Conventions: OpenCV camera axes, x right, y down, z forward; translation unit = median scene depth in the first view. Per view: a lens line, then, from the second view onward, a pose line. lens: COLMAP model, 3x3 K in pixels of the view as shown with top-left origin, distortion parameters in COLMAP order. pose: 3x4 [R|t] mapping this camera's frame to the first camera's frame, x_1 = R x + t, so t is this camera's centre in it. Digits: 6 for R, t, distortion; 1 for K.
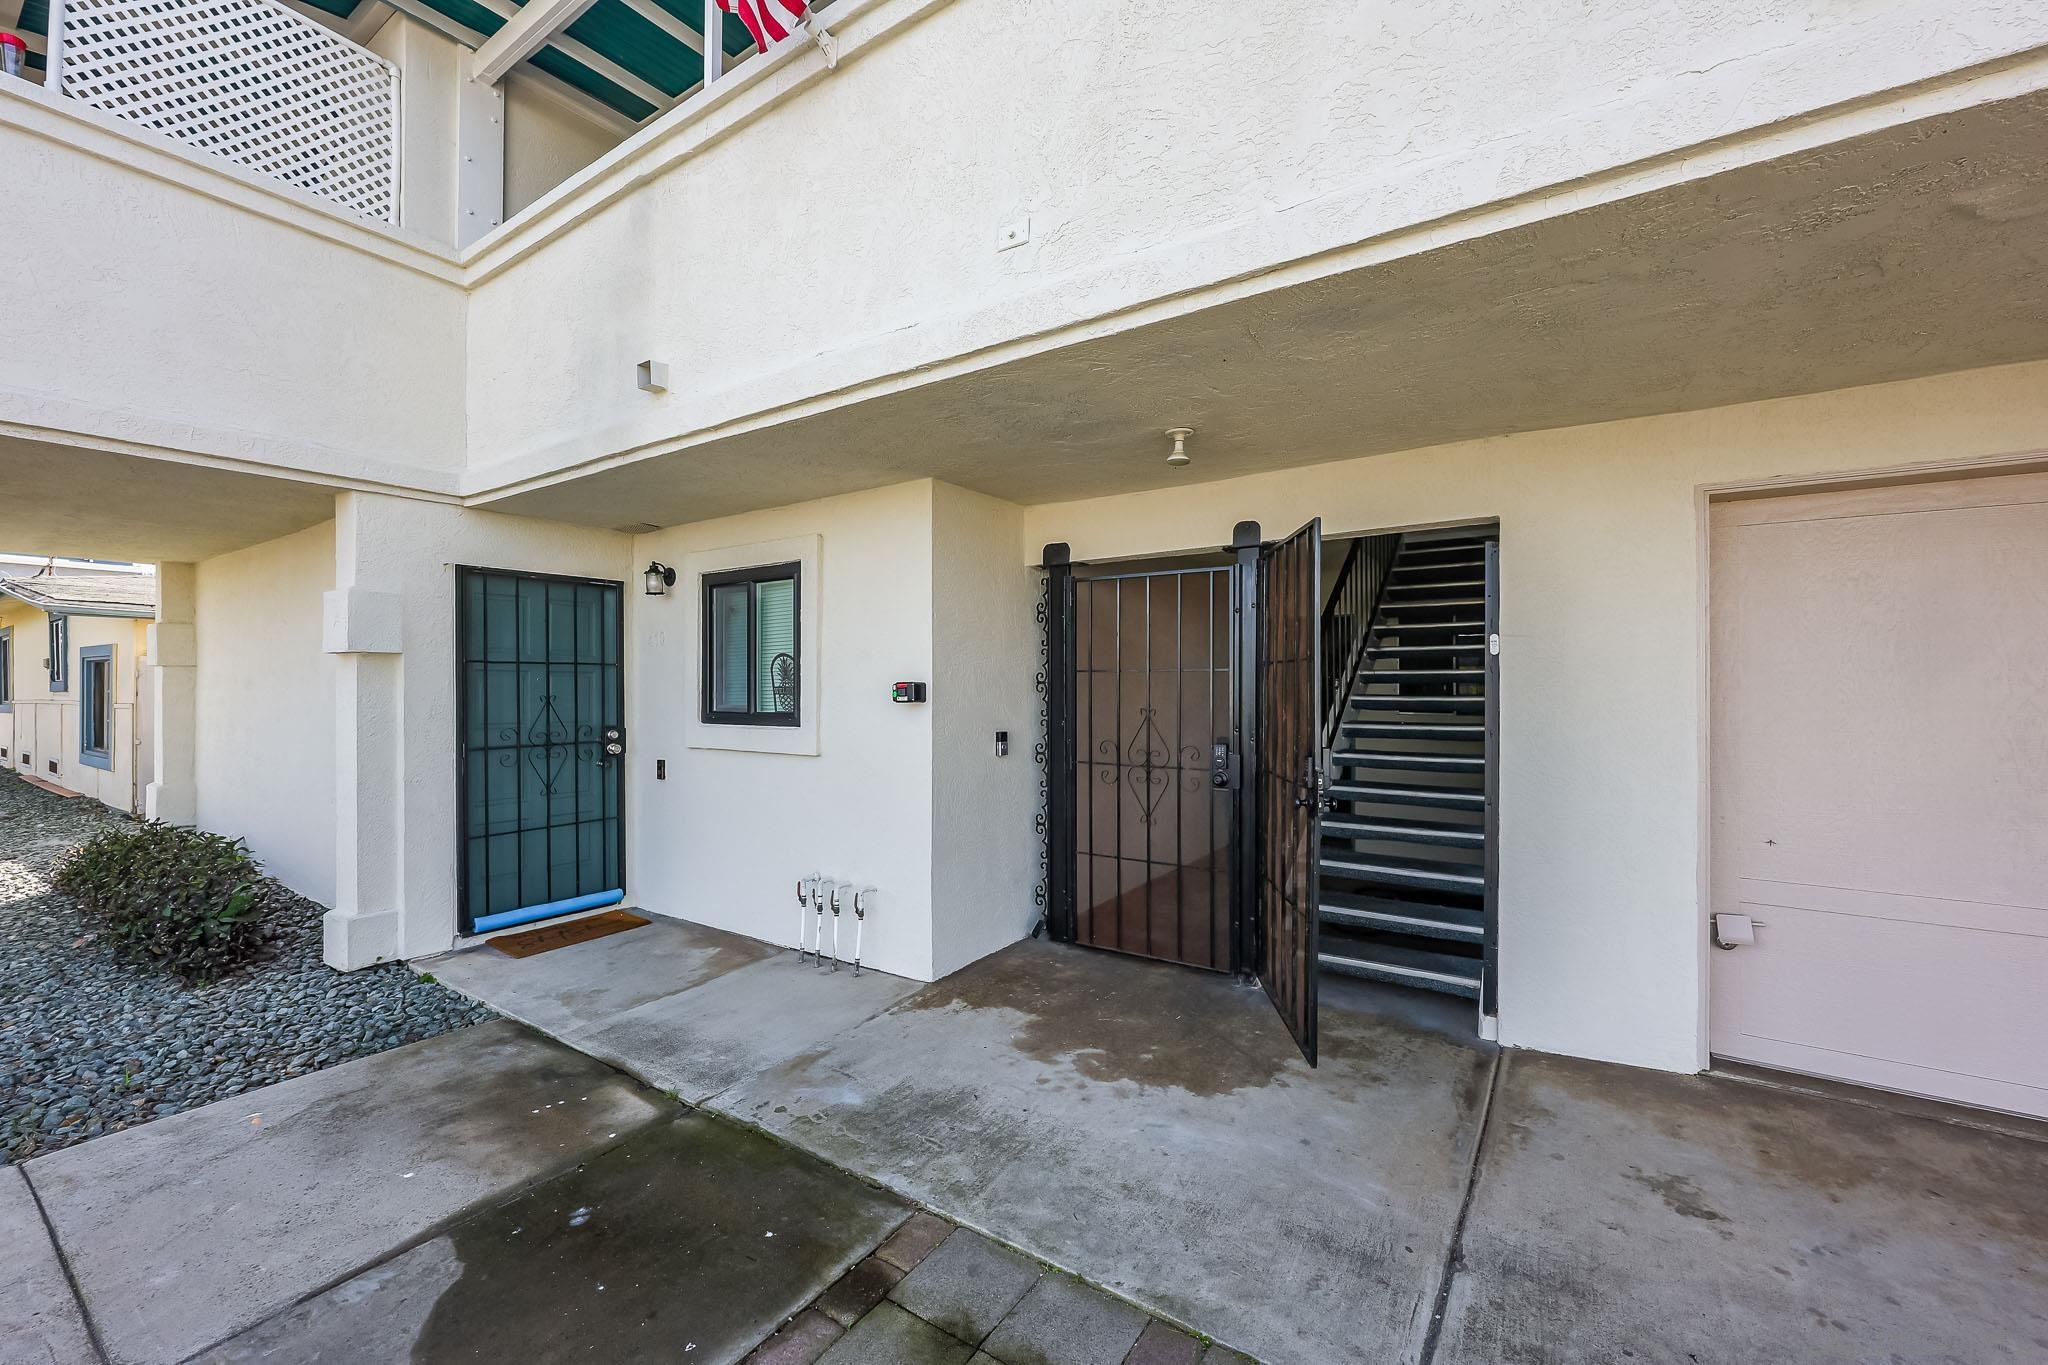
lens RADIAL K [[819.1, 0, 1024.0], [0, 819.1, 682.5], [0, 0, 1]] dist [-0.001561, -0.000167]
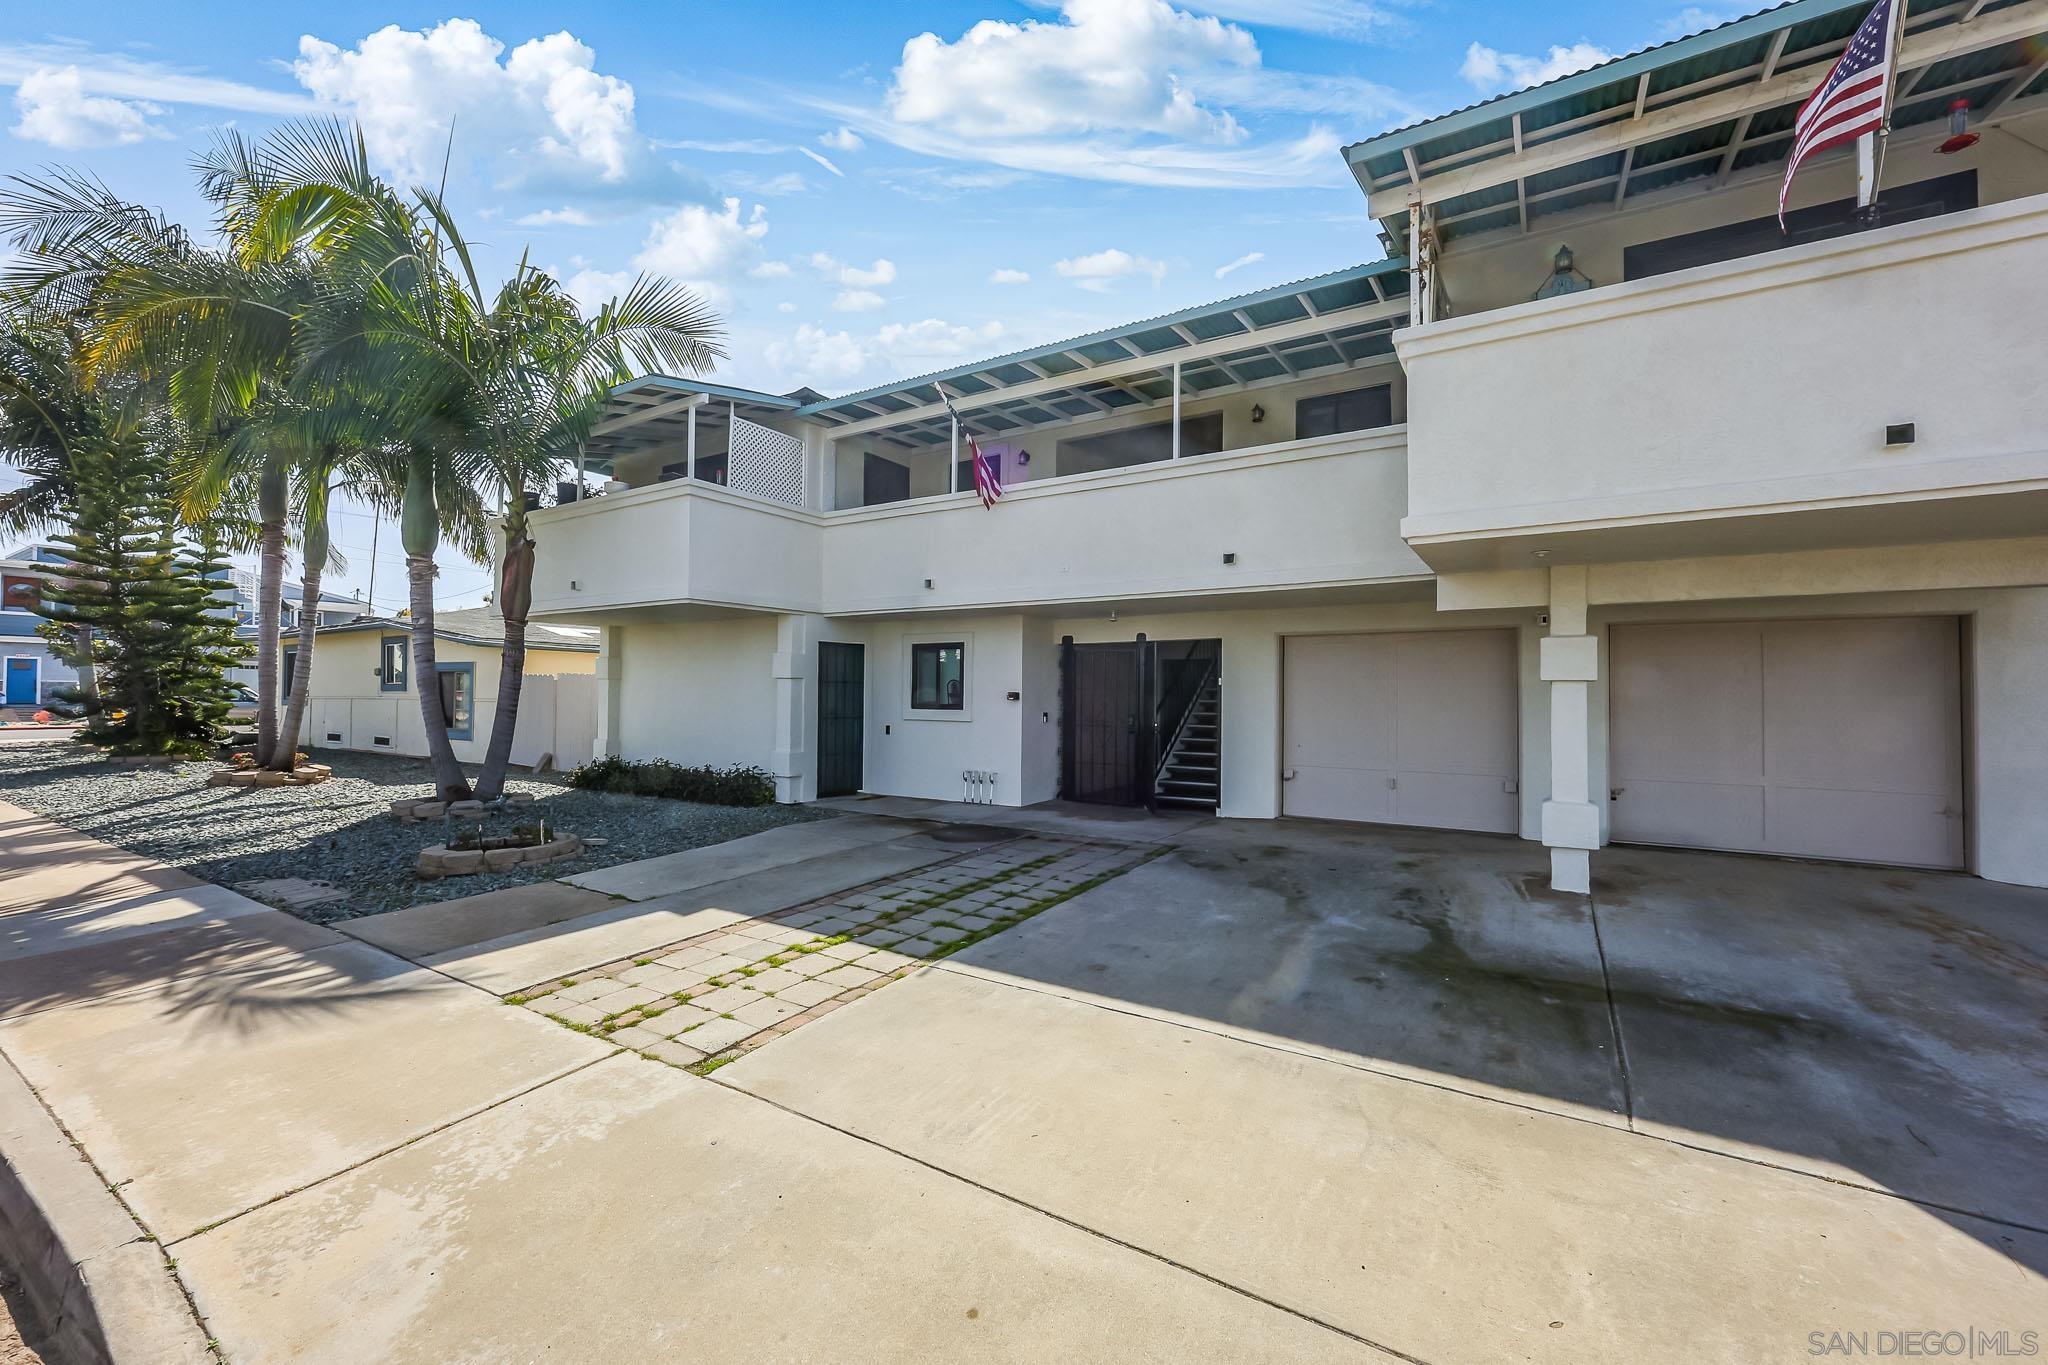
lens RADIAL K [[835.6, 0, 1027.1], [0, 835.6, 672.4], [0, 0, 1]] dist [-0.001498, -0.000237]
pose [[0.999608, 0.008309, 0.026749, -0.205693], [-0.007766, 0.999763, -0.020340, -0.012157], [-0.026911, 0.020124, 0.999435, -2.071276]]
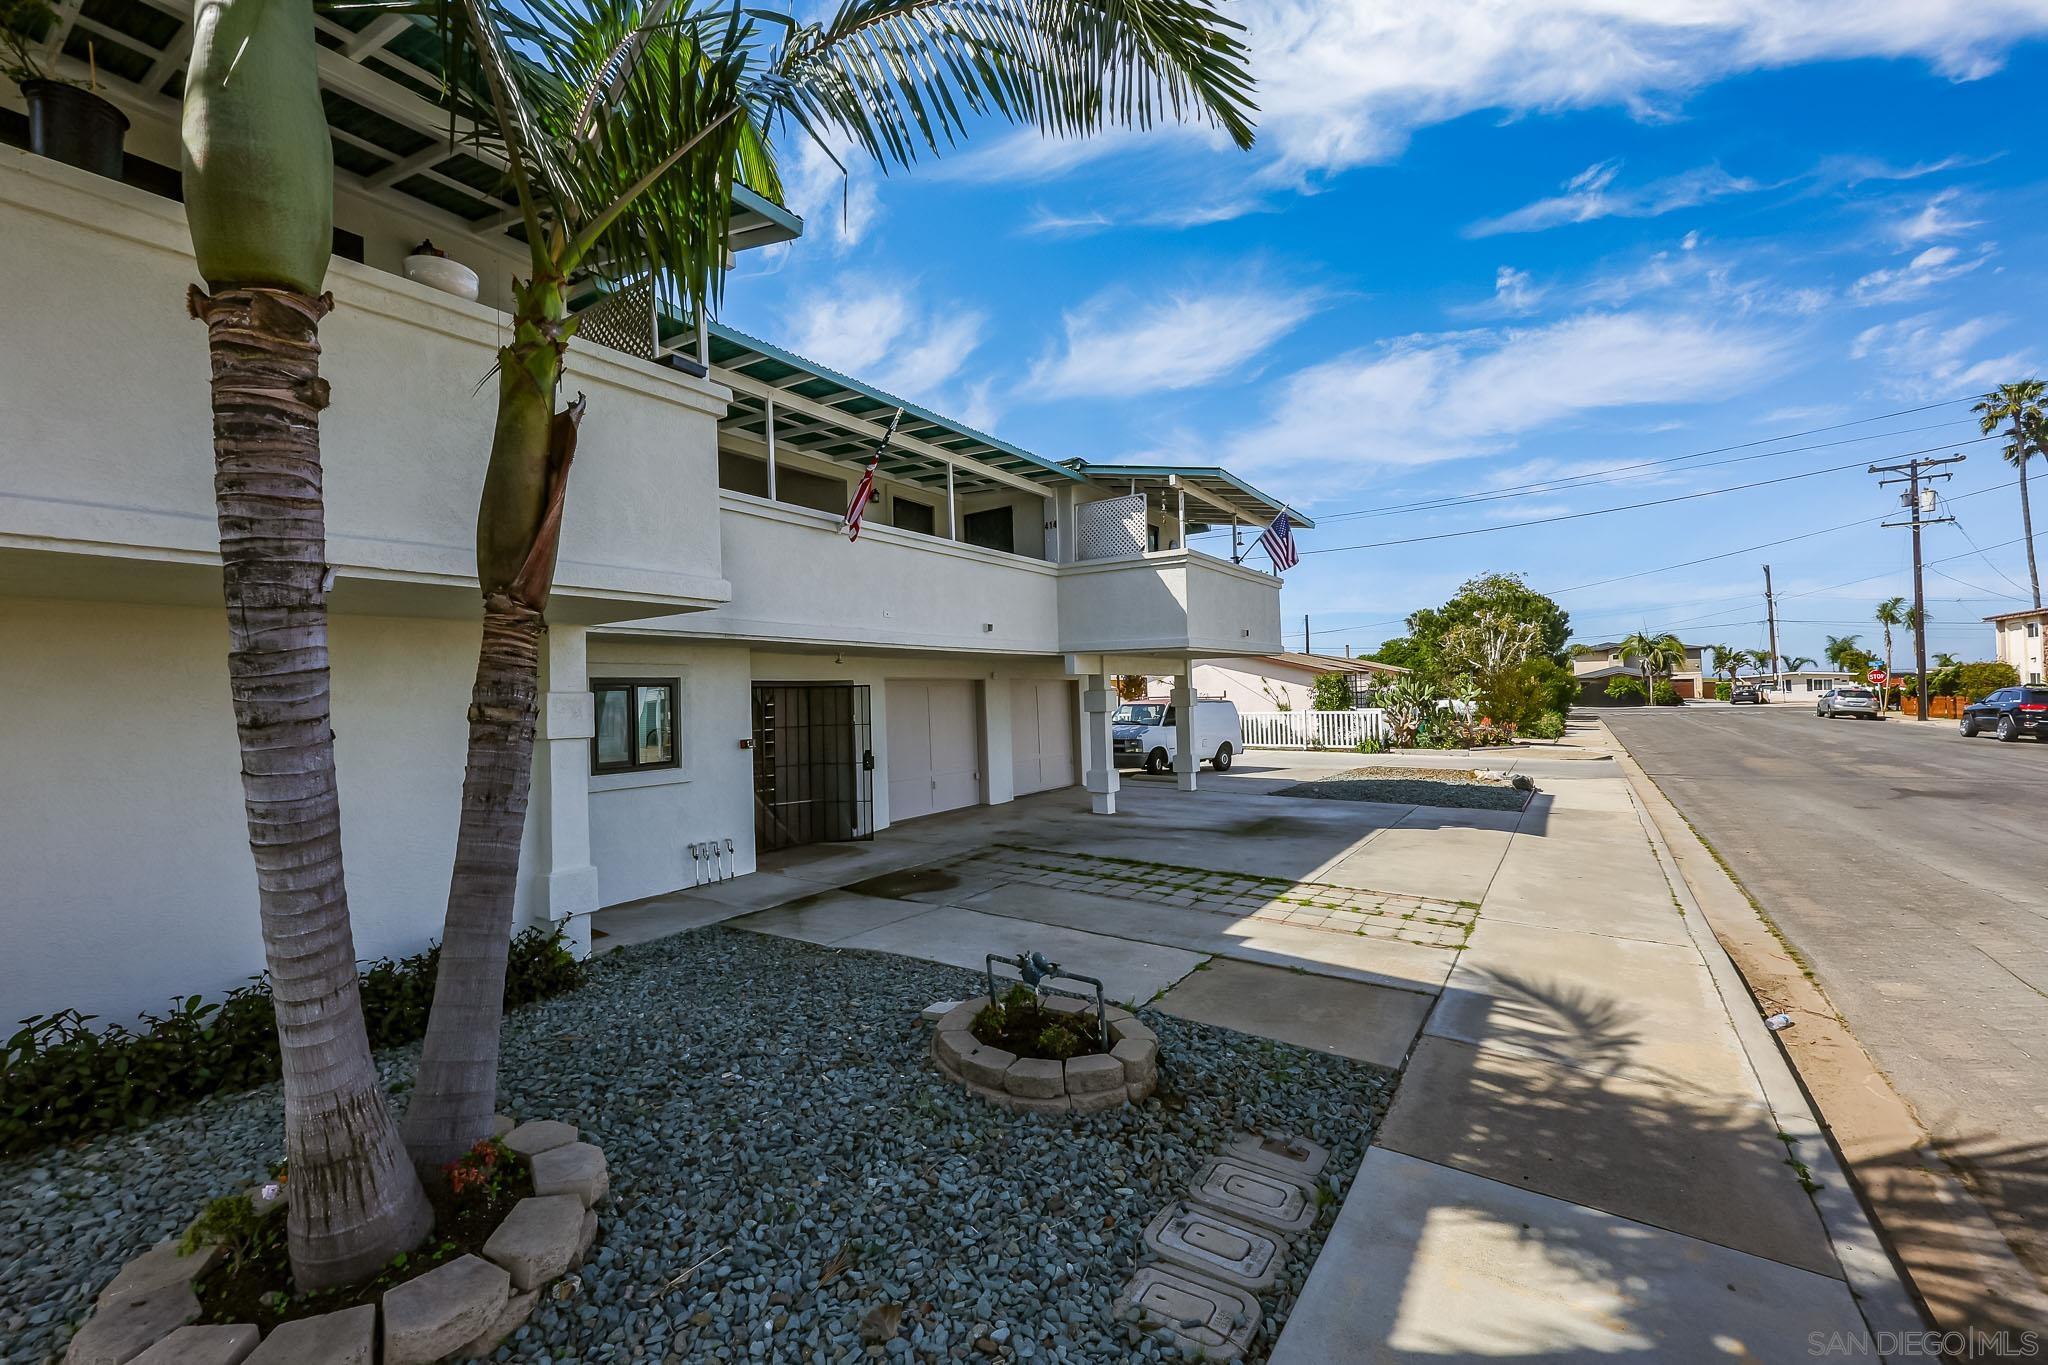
lens RADIAL K [[809.6, 0, 1030.4], [0, 809.6, 680.4], [0, 0, 1]] dist [0.000833, -0.000078]
pose [[0.002992, 0.019294, 0.999809, -2.880937], [0.021423, 0.999583, -0.019354, -0.123633], [-0.999766, 0.021477, 0.002578, 0.266484]]
